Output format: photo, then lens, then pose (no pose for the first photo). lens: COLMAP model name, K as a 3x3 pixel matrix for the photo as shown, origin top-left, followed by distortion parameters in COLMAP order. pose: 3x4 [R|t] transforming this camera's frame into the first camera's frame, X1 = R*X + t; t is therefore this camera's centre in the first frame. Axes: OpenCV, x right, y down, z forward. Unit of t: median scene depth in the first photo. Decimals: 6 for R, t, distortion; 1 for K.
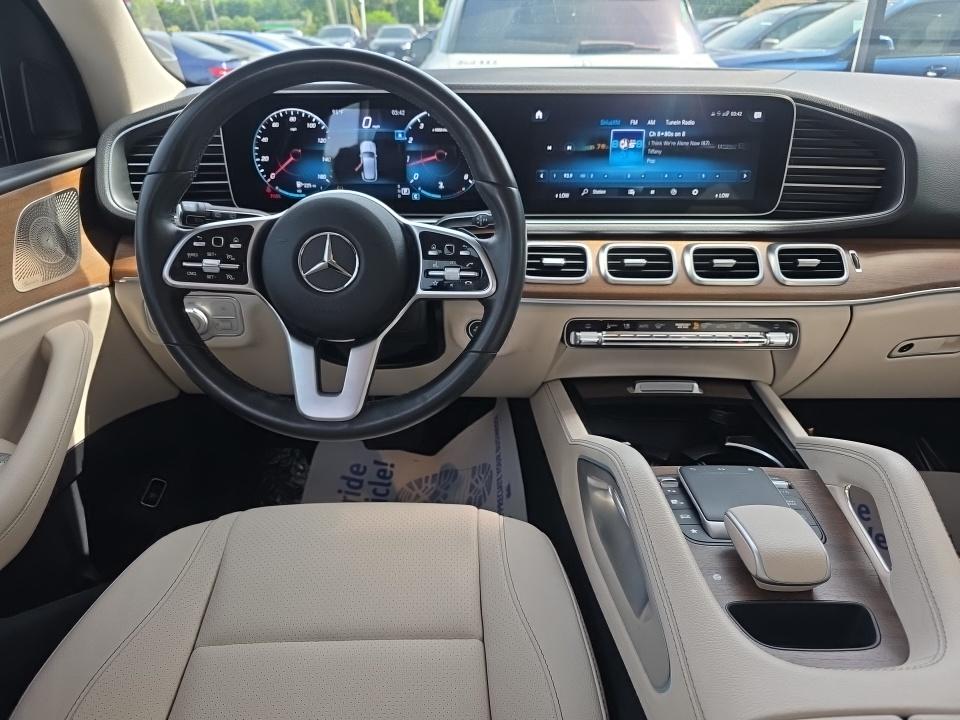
lens RADIAL K [[648.4, 0, 485.4], [0, 648.4, 356.6], [0, 0, 1]] dist [0.001129, 0.003718]
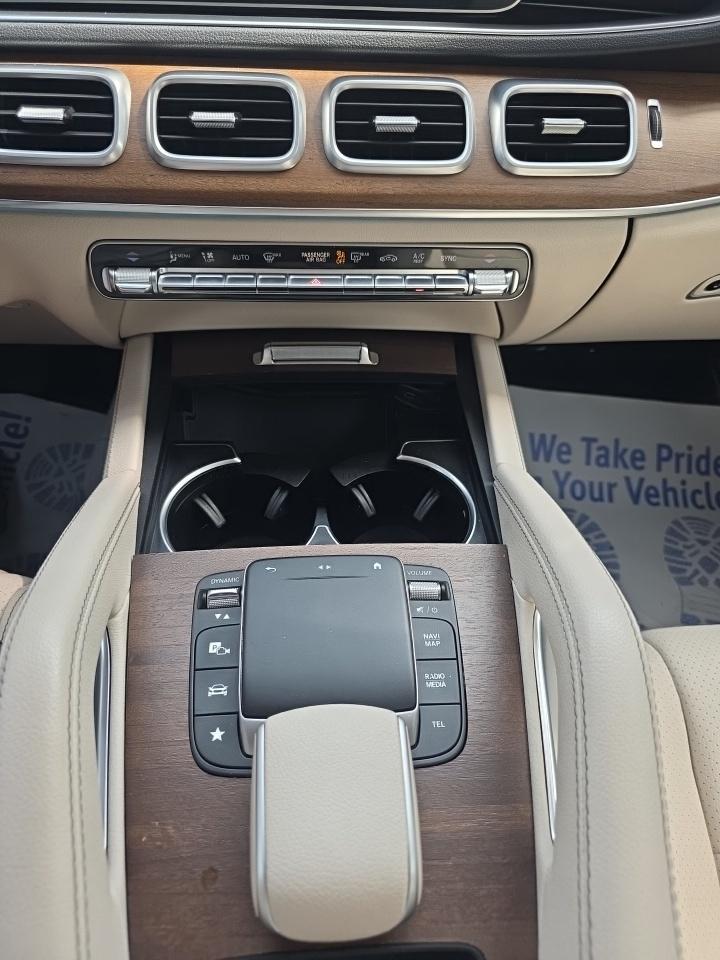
lens RADIAL K [[648.4, 0, 352.5], [0, 648.4, 478.0], [0, 0, 1]] dist [0.001129, 0.003718]
pose [[0.997755, -0.017378, 0.064680, 0.296794], [-0.007690, 0.929632, 0.368409, -0.074755], [-0.066531, -0.368080, 0.927411, 0.441110]]
